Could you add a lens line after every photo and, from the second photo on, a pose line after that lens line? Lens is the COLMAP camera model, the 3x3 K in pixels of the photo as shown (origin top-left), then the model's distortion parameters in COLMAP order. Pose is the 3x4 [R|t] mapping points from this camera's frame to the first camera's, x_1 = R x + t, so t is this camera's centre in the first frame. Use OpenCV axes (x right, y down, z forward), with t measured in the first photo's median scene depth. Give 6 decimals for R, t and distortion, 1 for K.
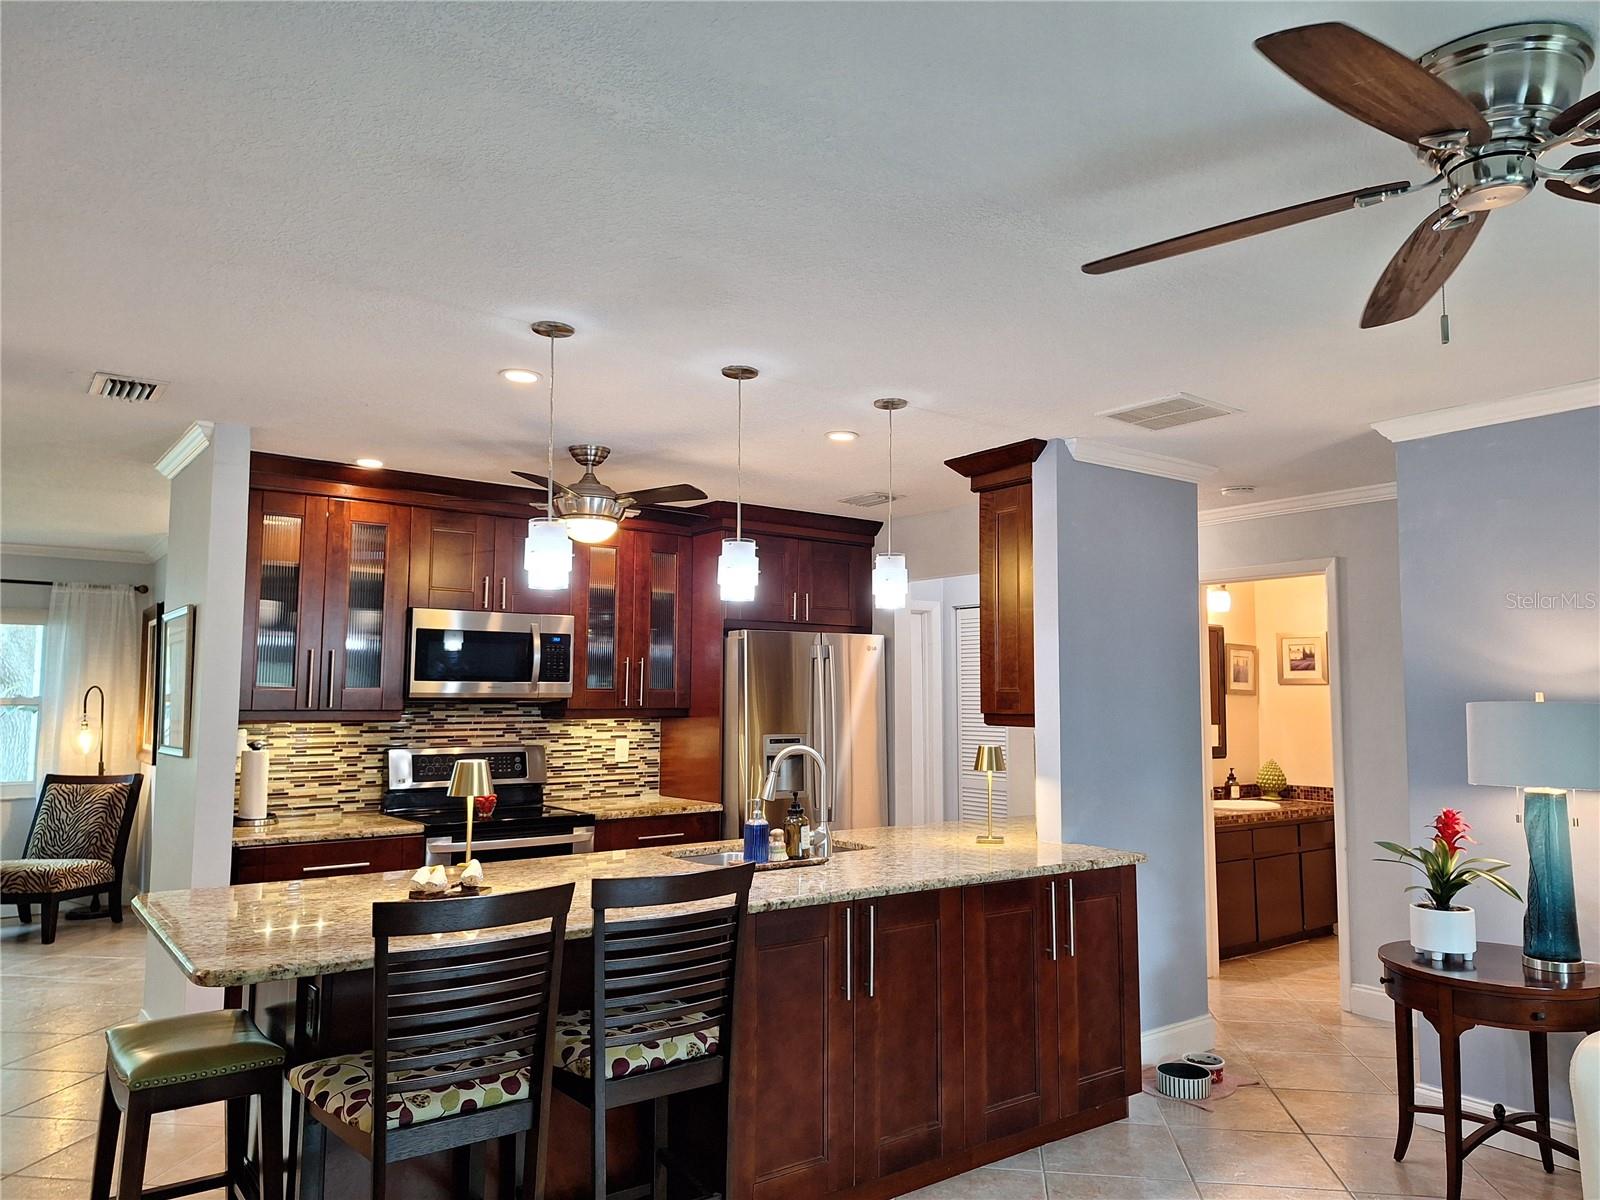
lens RADIAL K [[1105.1, 0, 829.7], [0, 1105.1, 611.7], [0, 0, 1]] dist [0.110465, -0.141034]
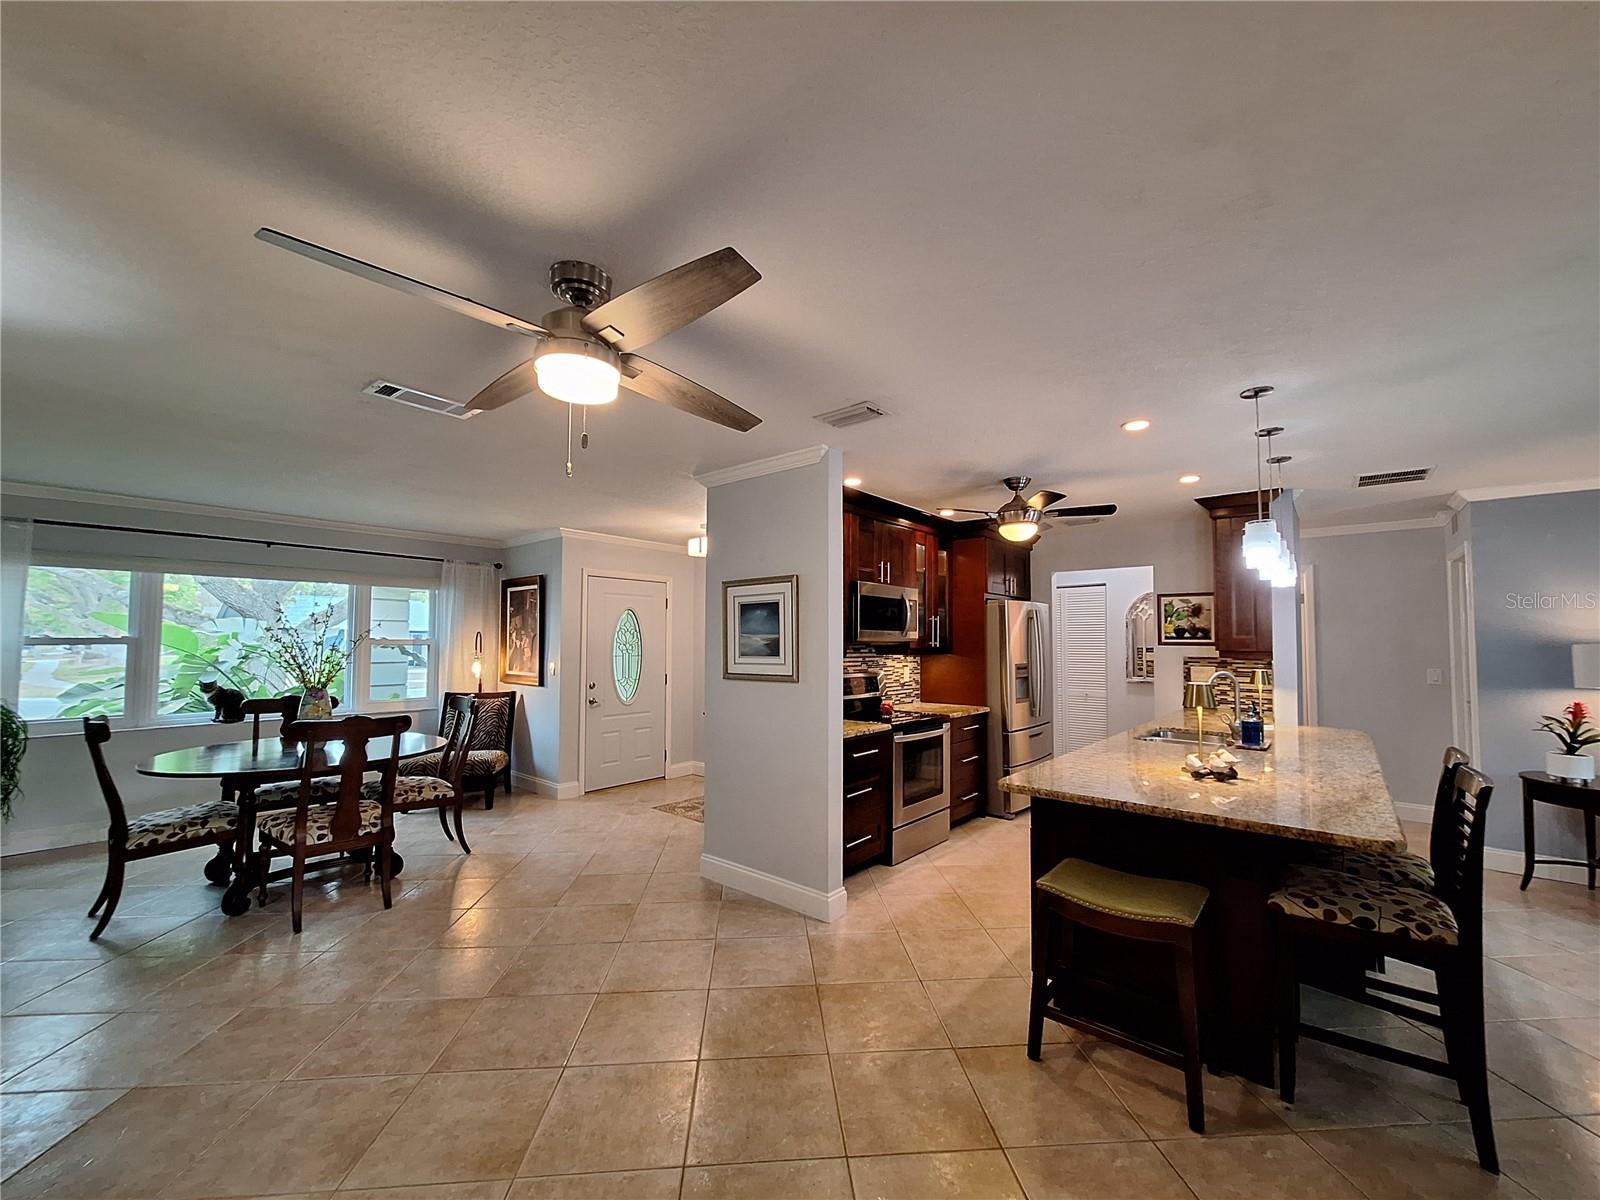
lens RADIAL K [[628.8, 0, 809.9], [0, 628.8, 616.1], [0, 0, 1]] dist [-0.009281, 0.003813]
pose [[0.977171, 0.009956, 0.212221, -0.561578], [-0.018012, 0.999187, 0.036062, 0.012937], [-0.211689, -0.039061, 0.976556, 0.169770]]
